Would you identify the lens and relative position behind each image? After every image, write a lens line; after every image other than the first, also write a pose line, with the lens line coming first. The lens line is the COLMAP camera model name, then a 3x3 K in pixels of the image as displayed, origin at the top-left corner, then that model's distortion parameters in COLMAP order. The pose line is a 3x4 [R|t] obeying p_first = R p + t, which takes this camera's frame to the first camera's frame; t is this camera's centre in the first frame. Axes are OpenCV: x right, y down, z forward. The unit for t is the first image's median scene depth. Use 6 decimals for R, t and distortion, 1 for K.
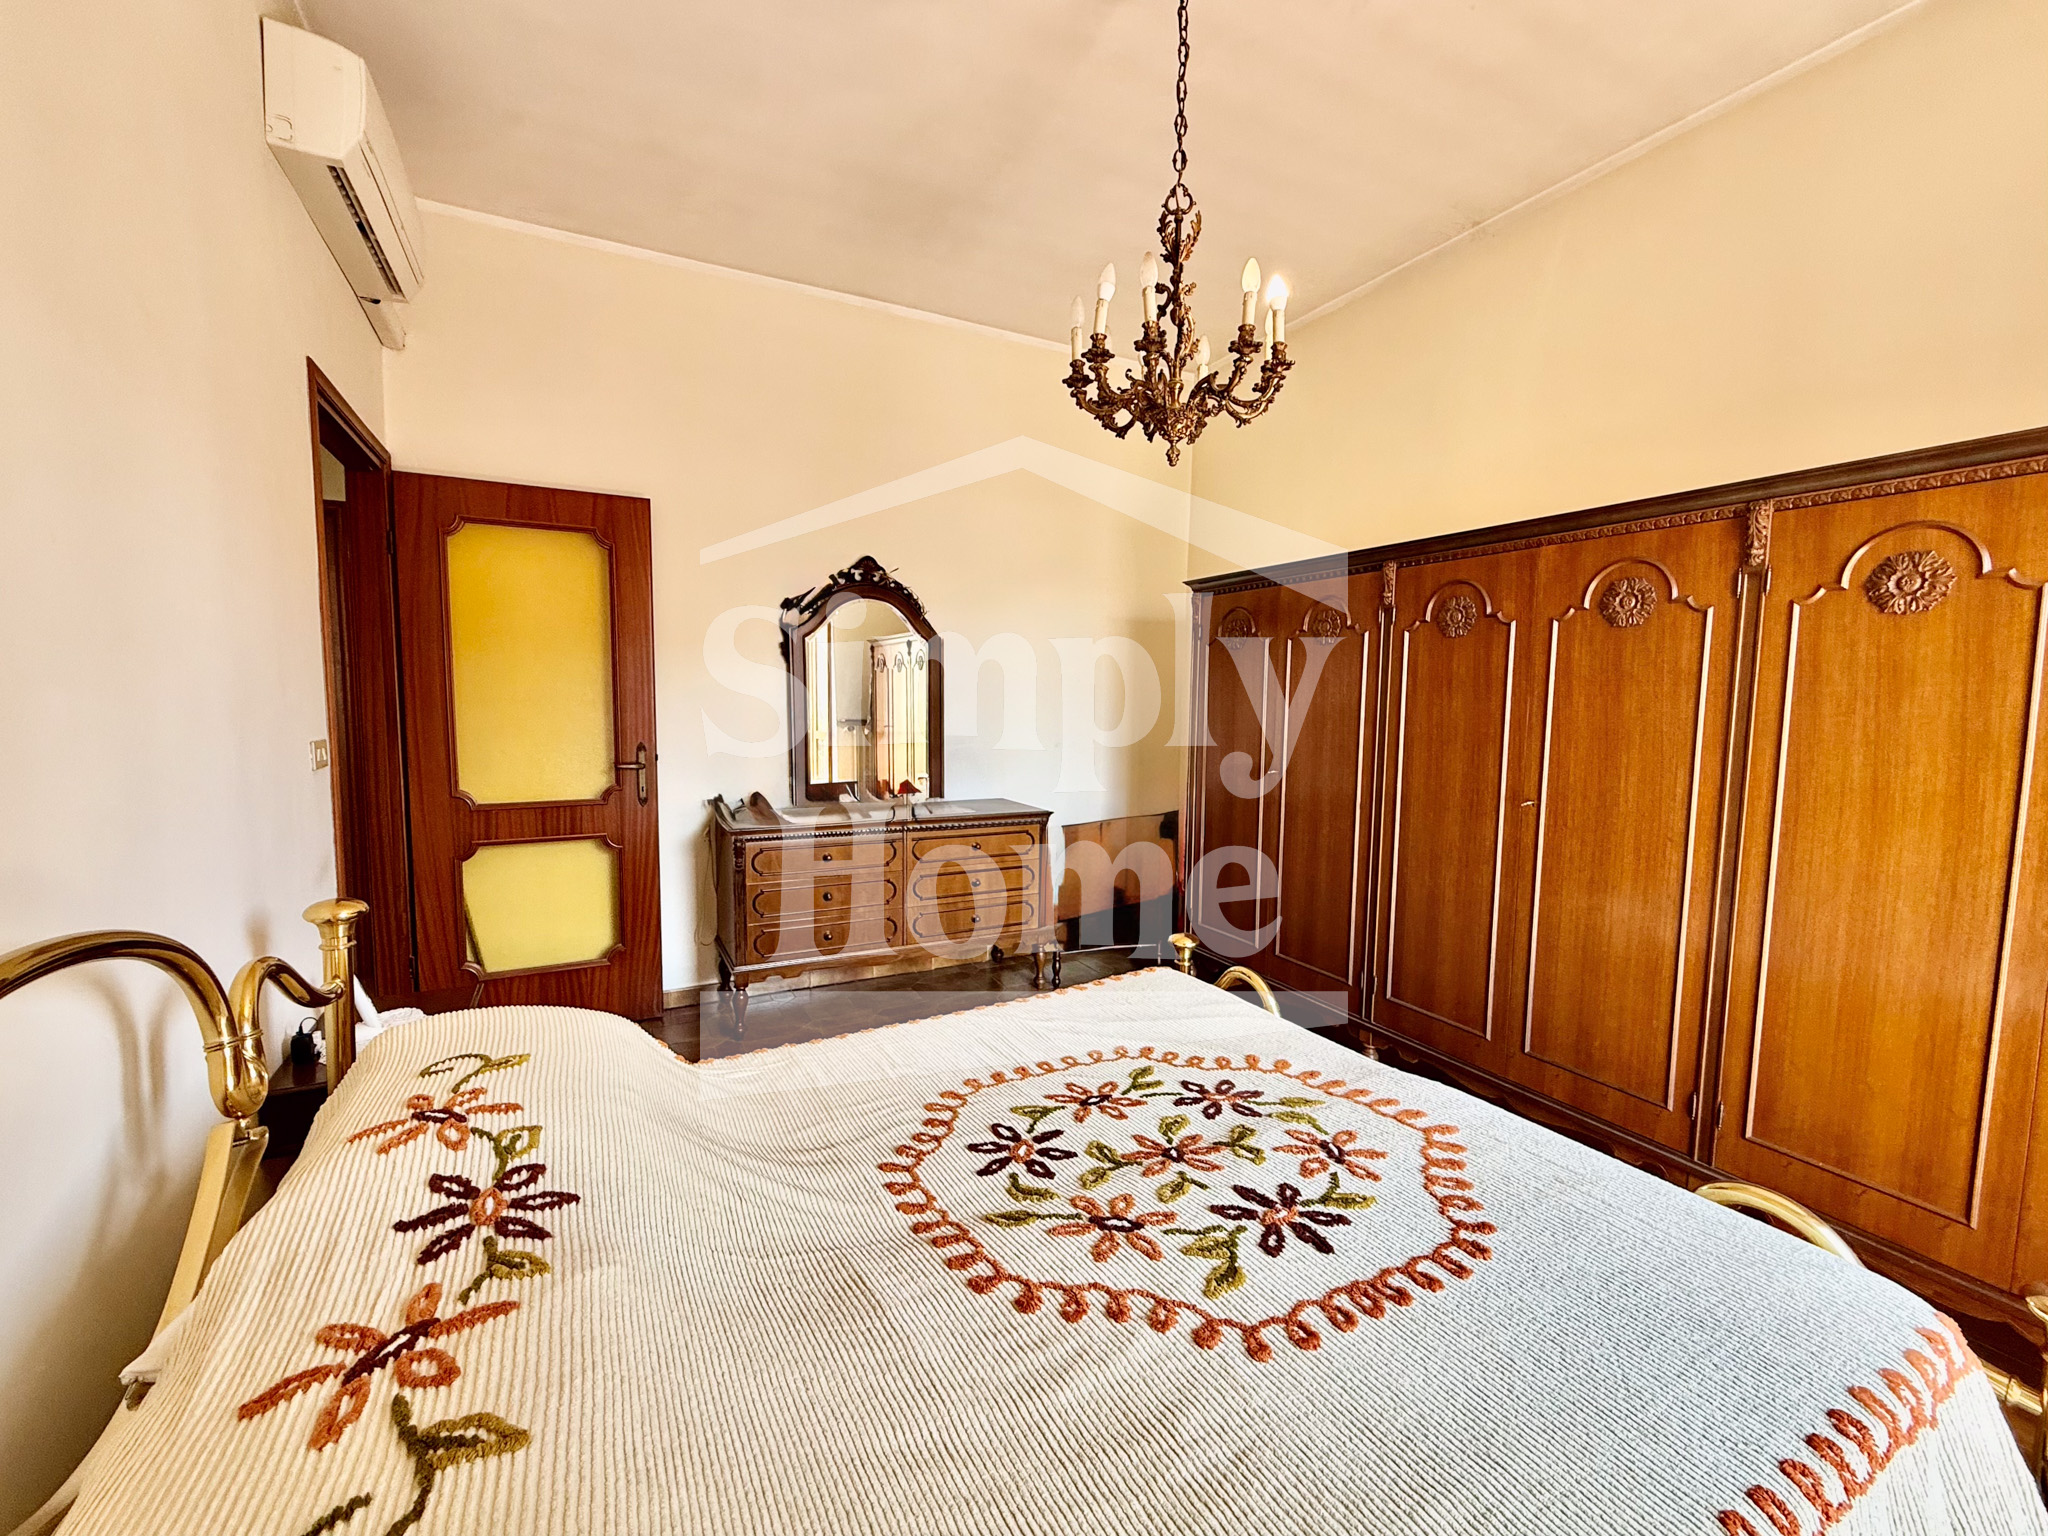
lens RADIAL K [[822.2, 0, 1022.6], [0, 822.2, 762.4], [0, 0, 1]] dist [-0.000583, 0.000014]
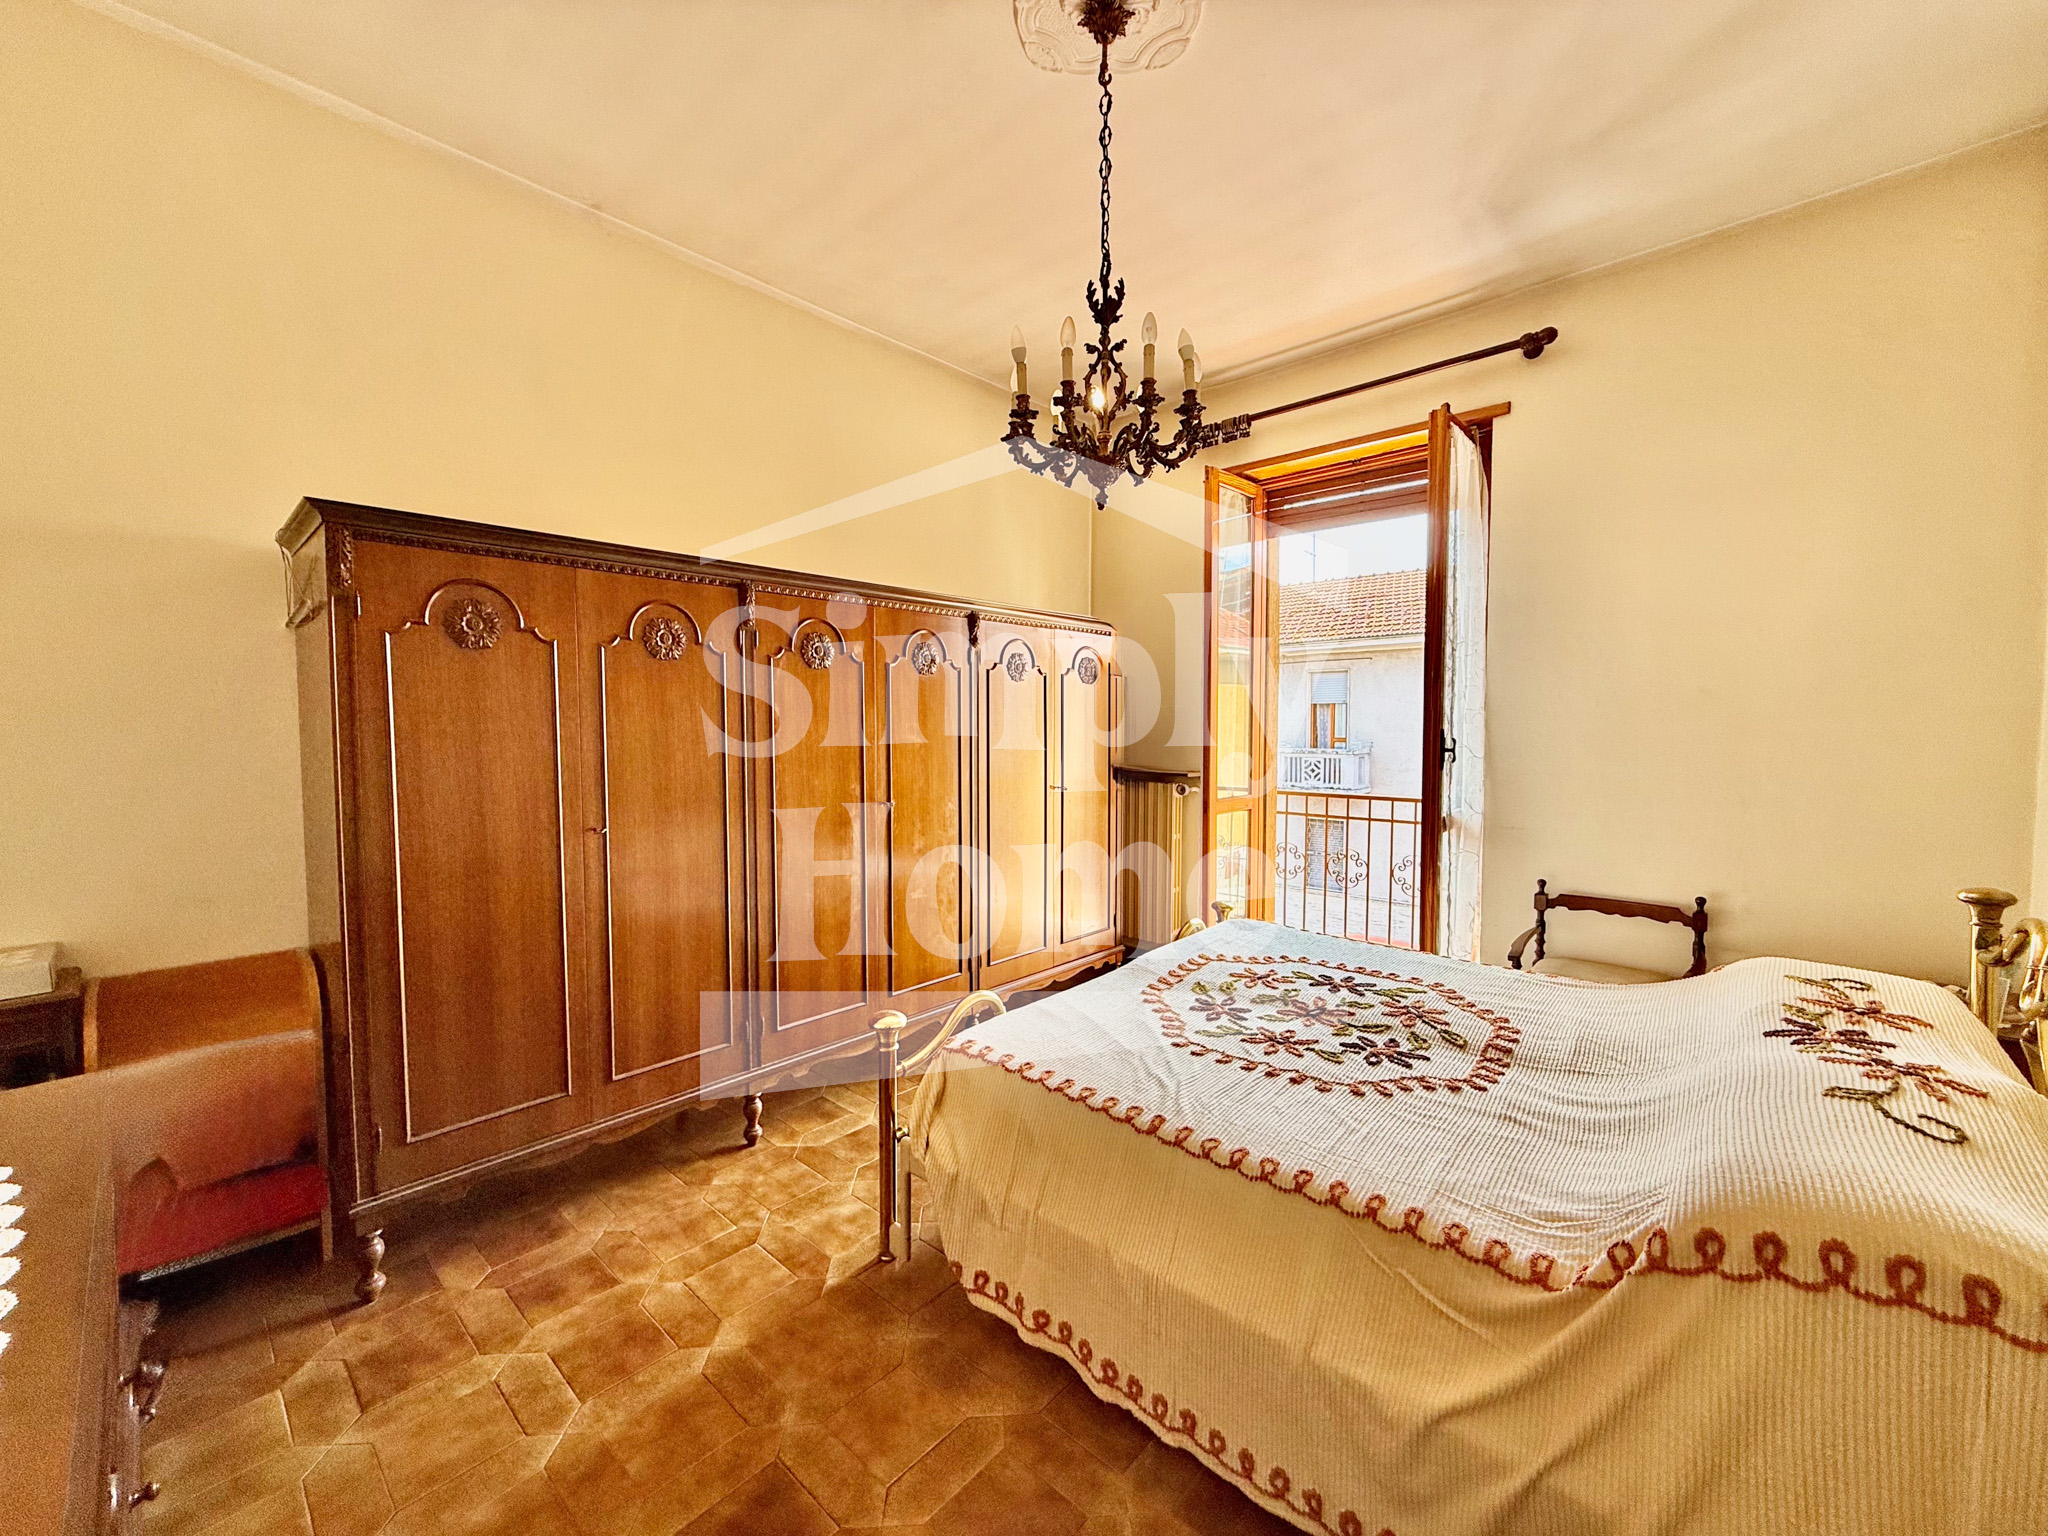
lens RADIAL K [[822.2, 0, 1023.1], [0, 822.2, 760.0], [0, 0, 1]] dist [-0.000583, 0.000014]
pose [[-0.329543, -0.053941, 0.942598, -1.095765], [0.082789, 0.992870, 0.085762, -0.183846], [-0.940504, 0.106300, -0.322728, 2.000913]]
